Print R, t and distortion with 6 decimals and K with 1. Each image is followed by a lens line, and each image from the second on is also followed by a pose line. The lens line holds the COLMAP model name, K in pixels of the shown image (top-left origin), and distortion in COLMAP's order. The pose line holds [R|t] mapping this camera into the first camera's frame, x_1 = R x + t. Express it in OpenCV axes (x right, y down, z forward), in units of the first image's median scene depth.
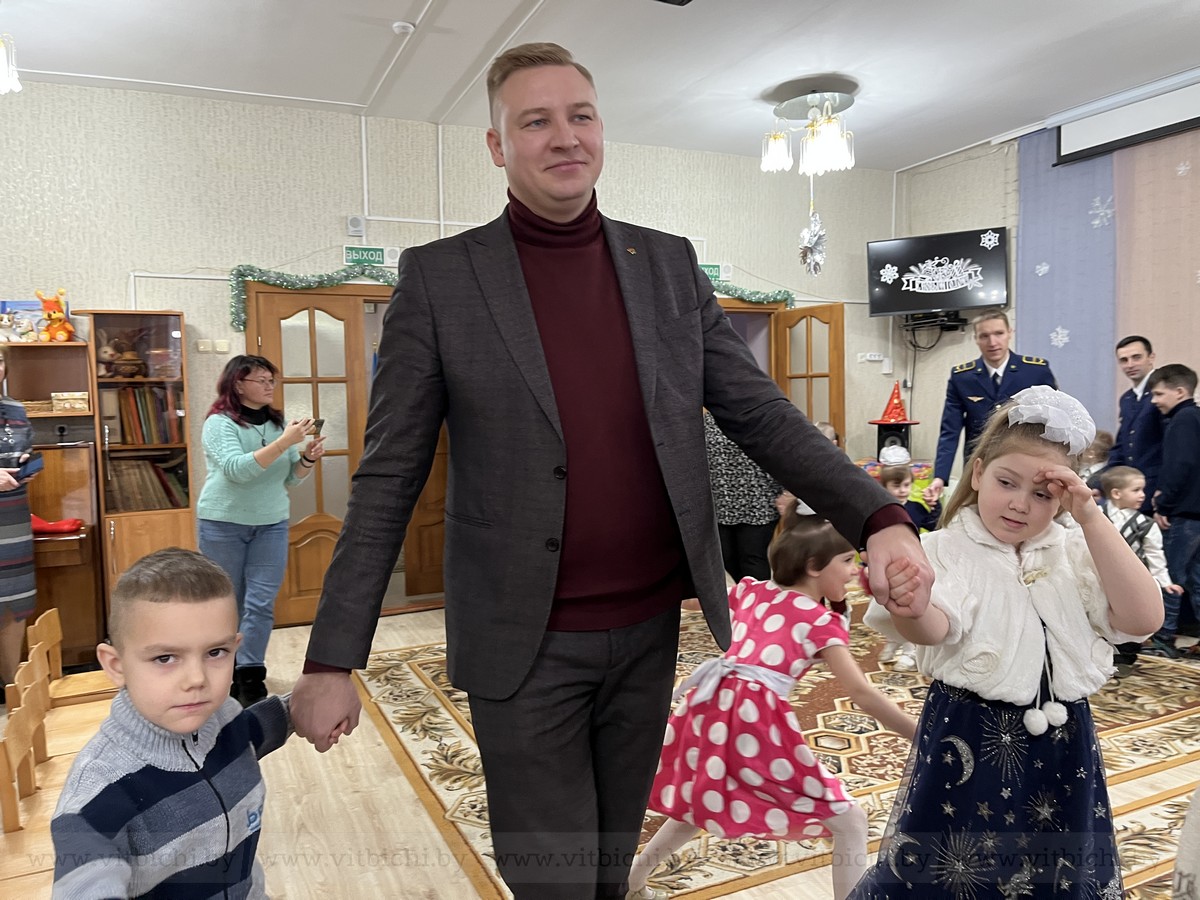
lens RADIAL K [[907.5, 0, 596.1], [0, 907.5, 446.7], [0, 0, 1]] dist [-0.004723, 0.000399]
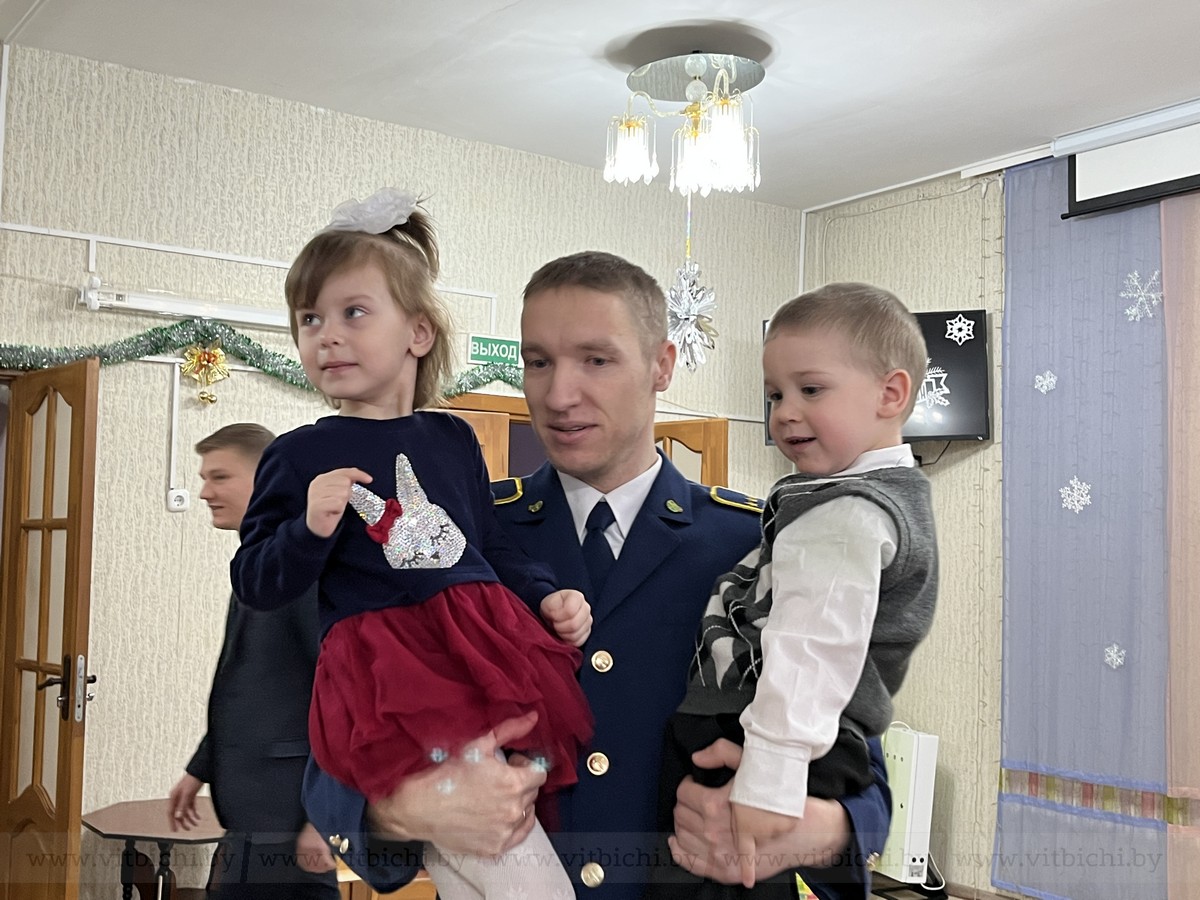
lens RADIAL K [[1408.3, 0, 595.8], [0, 1408.3, 459.9], [0, 0, 1]] dist [0.019942, 0.000000]
pose [[0.976858, 0.048776, 0.208252, 0.003390], [-0.024193, 0.992600, -0.118998, -0.025059], [-0.212515, 0.111206, 0.970809, 0.156579]]
